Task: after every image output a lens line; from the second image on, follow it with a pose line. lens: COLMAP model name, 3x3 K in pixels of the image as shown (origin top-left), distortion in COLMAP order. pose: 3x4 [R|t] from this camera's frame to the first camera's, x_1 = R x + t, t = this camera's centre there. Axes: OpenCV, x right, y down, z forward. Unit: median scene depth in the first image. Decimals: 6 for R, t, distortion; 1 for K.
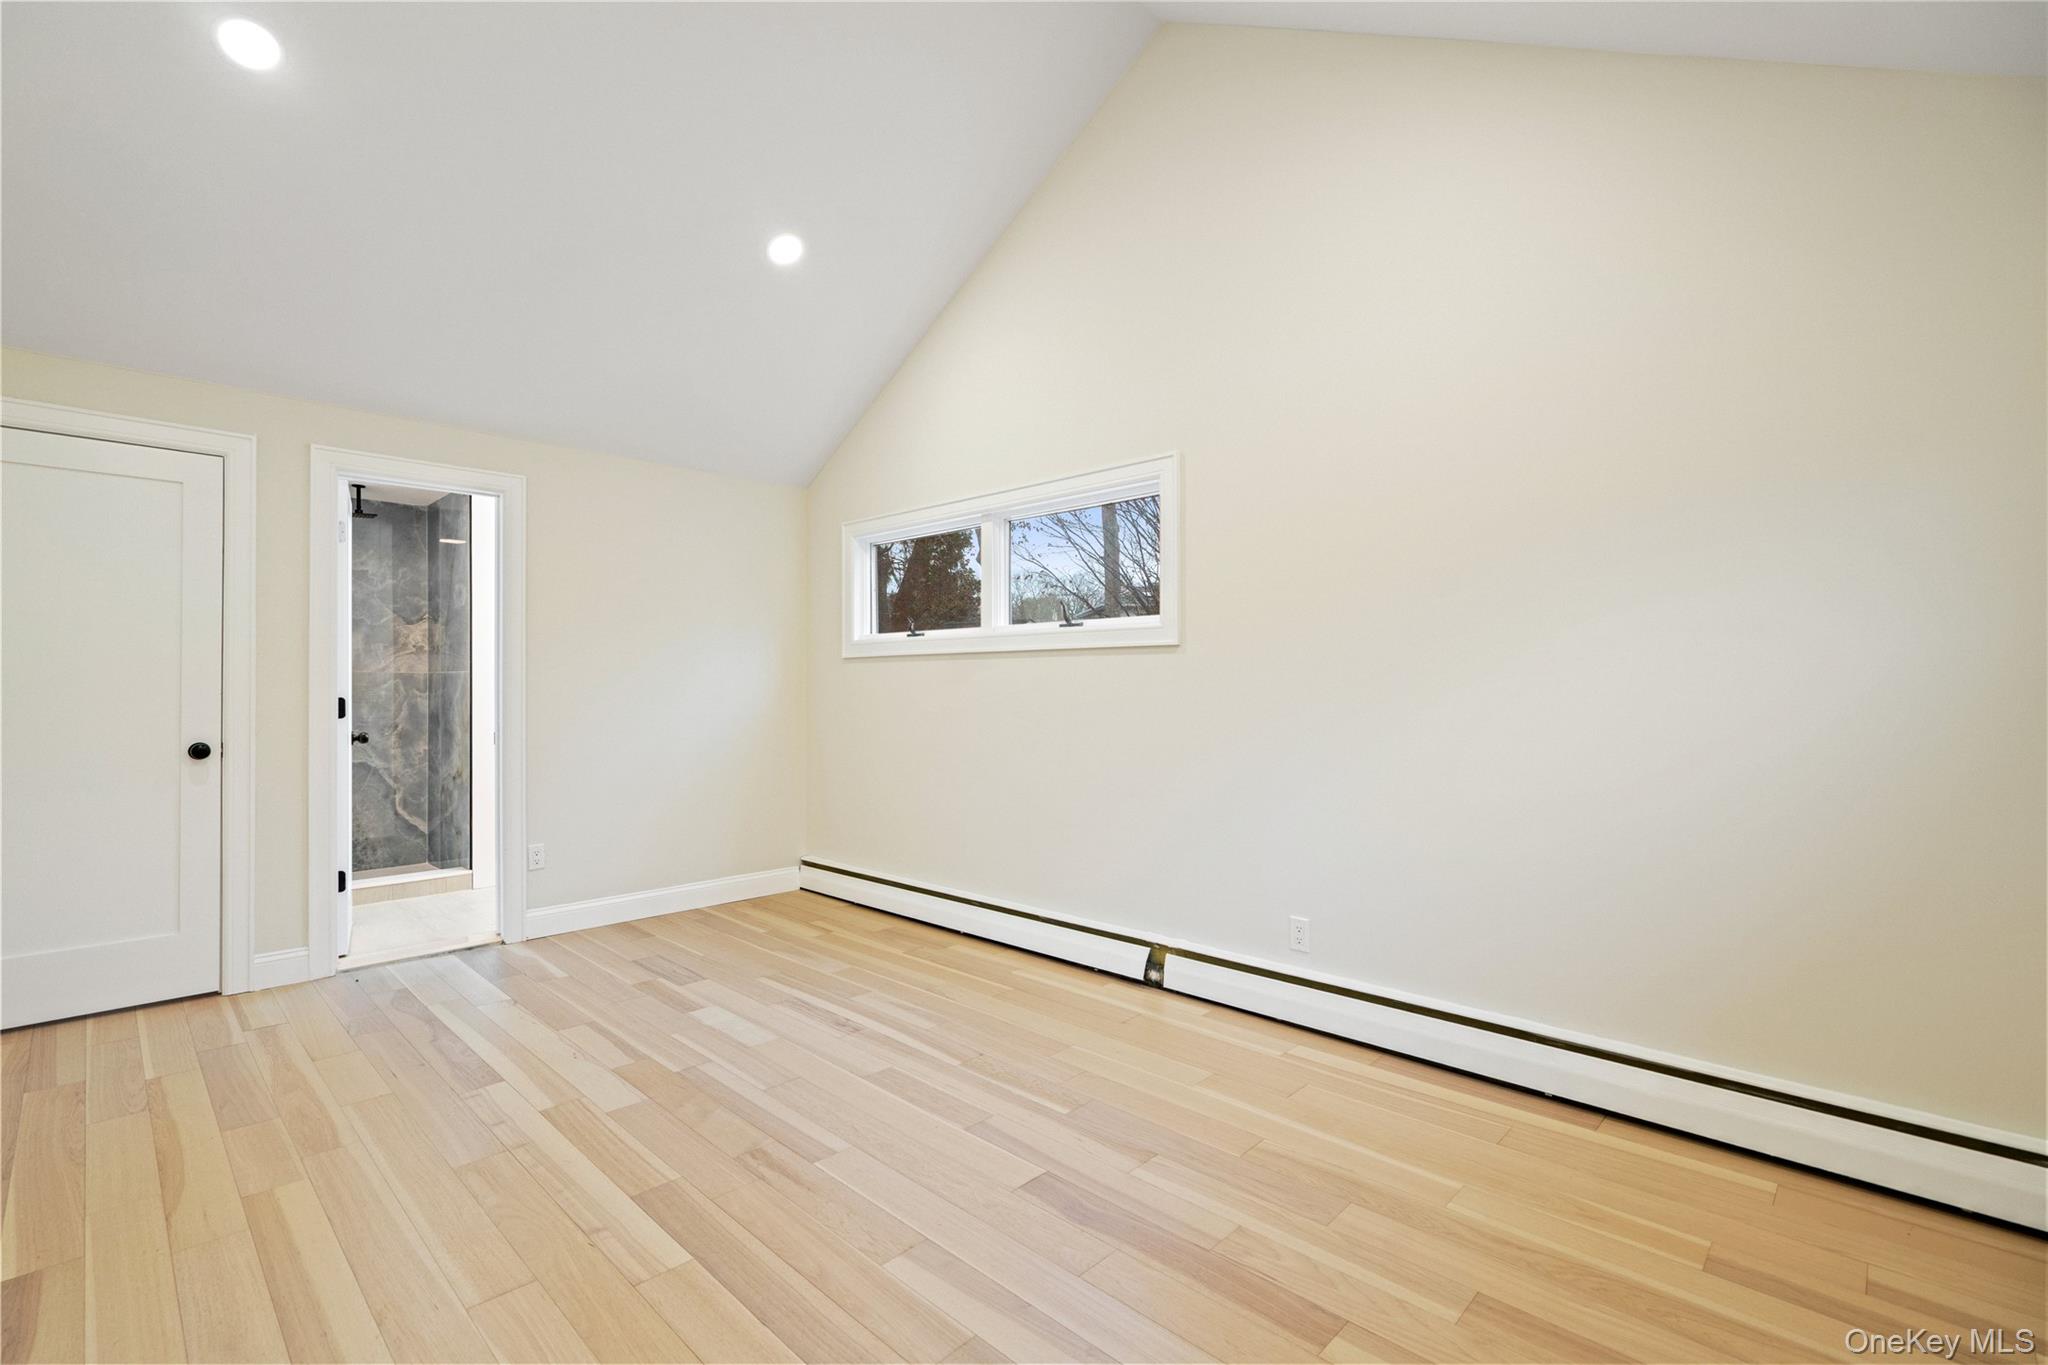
lens RADIAL K [[929.4, 0, 1008.3], [0, 929.4, 673.9], [0, 0, 1]] dist [-0.002145, 0.000165]
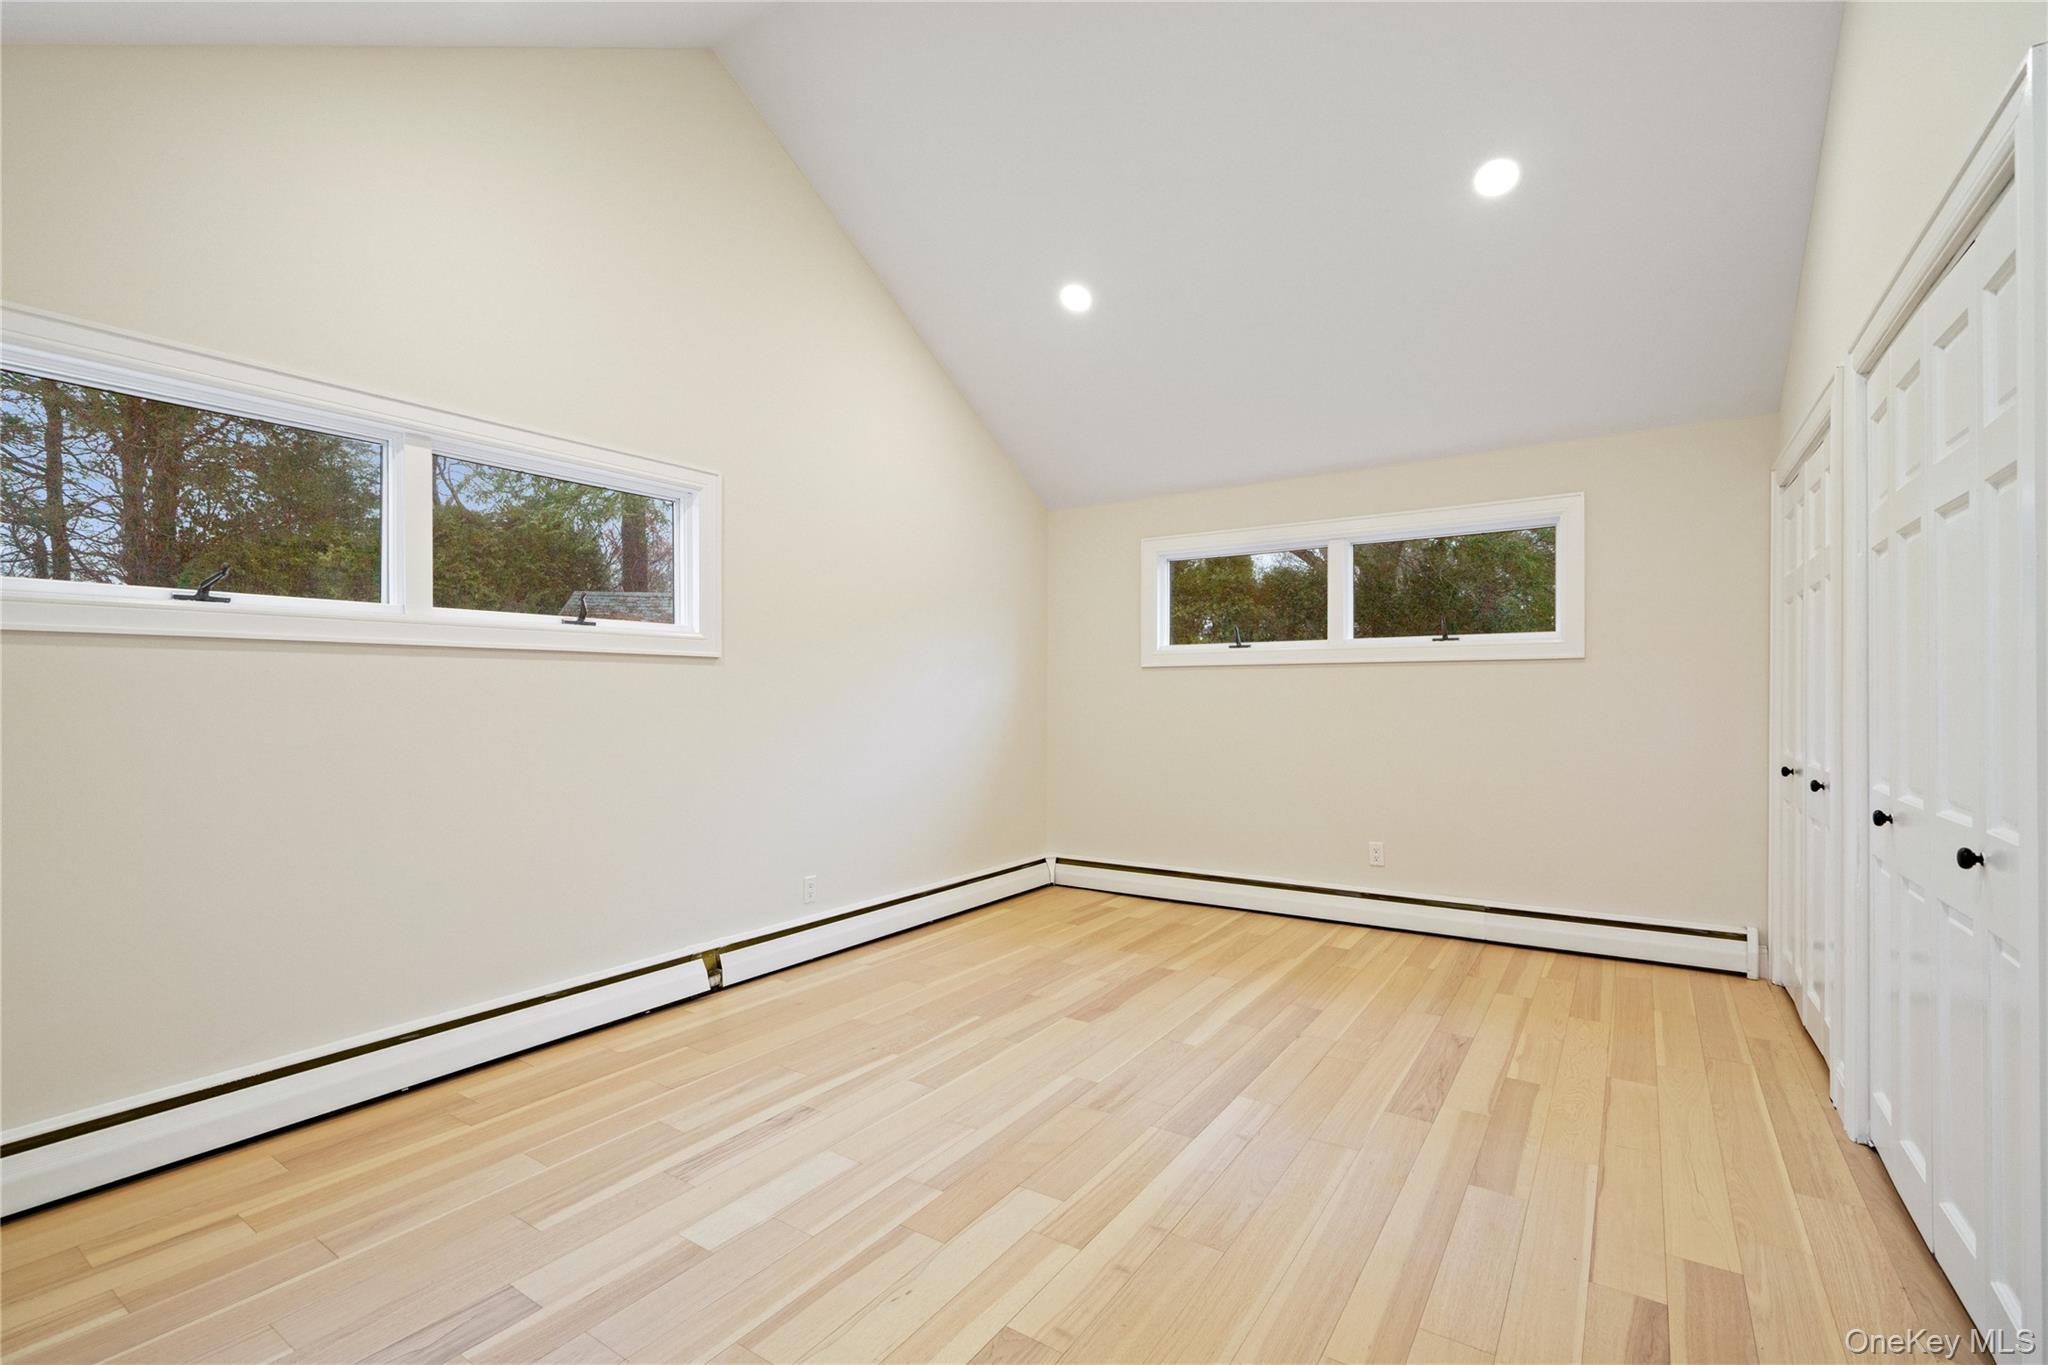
lens RADIAL K [[929.4, 0, 1008.3], [0, 929.4, 673.9], [0, 0, 1]] dist [-0.002145, 0.000165]
pose [[-0.190850, 0.028101, 0.981217, -1.099308], [-0.010436, 0.999476, -0.030654, 0.018650], [-0.981564, -0.016090, -0.190457, 1.059364]]
